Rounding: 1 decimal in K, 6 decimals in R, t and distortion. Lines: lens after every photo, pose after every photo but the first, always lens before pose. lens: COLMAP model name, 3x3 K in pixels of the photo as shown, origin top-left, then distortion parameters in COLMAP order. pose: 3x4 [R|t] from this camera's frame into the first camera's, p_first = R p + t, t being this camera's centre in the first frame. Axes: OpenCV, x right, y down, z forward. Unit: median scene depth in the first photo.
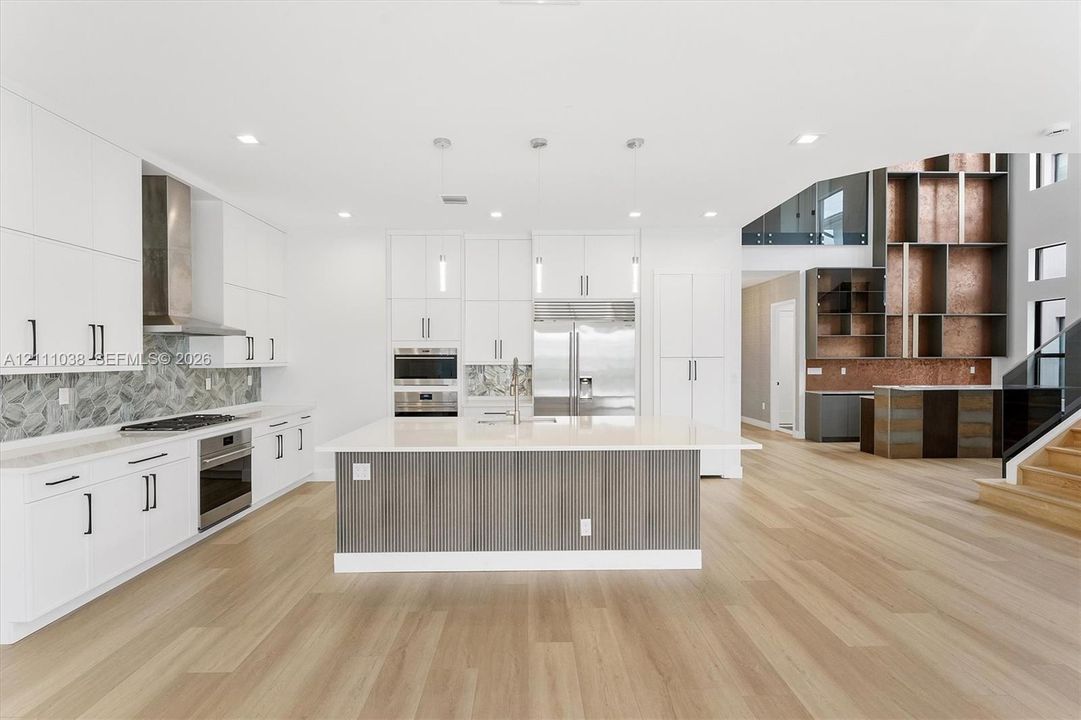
lens RADIAL K [[531.5, 0, 540.3], [0, 531.5, 367.1], [0, 0, 1]] dist [-0.000954, 0.000129]
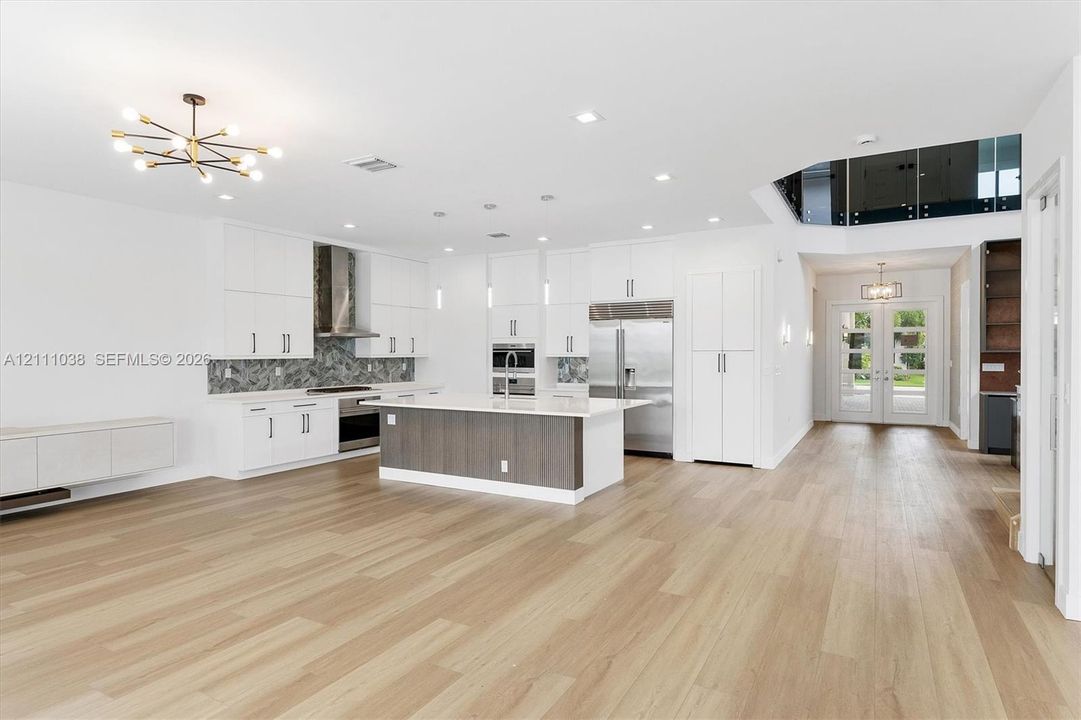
lens RADIAL K [[610.3, 0, 539.9], [0, 610.3, 356.6], [0, 0, 1]] dist [0.002067, -0.000332]
pose [[0.858805, 0.005165, -0.512276, 0.799023], [-0.008584, 0.999954, -0.004309, 0.002212], [0.512230, 0.008098, 0.858810, -0.314887]]
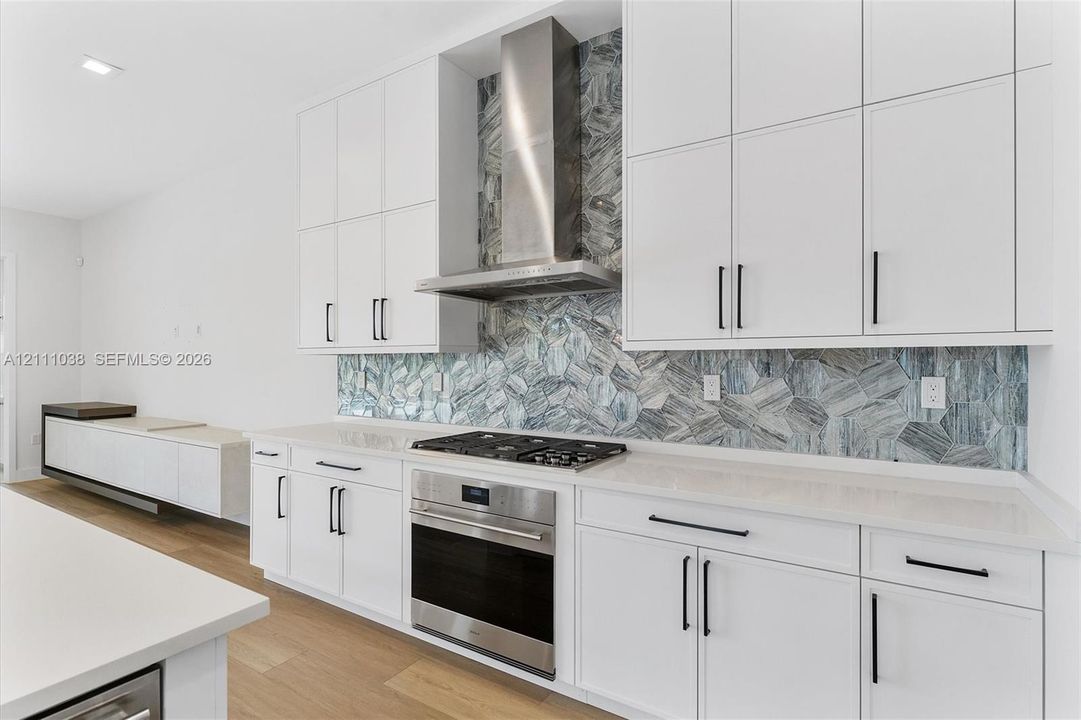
lens RADIAL K [[531.5, 0, 538.2], [0, 531.5, 362.9], [0, 0, 1]] dist [-0.000954, 0.000129]
pose [[-0.570328, 0.005897, -0.821396, -0.200800], [-0.008436, 0.999879, 0.013035, 0.007363], [0.821374, 0.014364, -0.570210, 1.248000]]
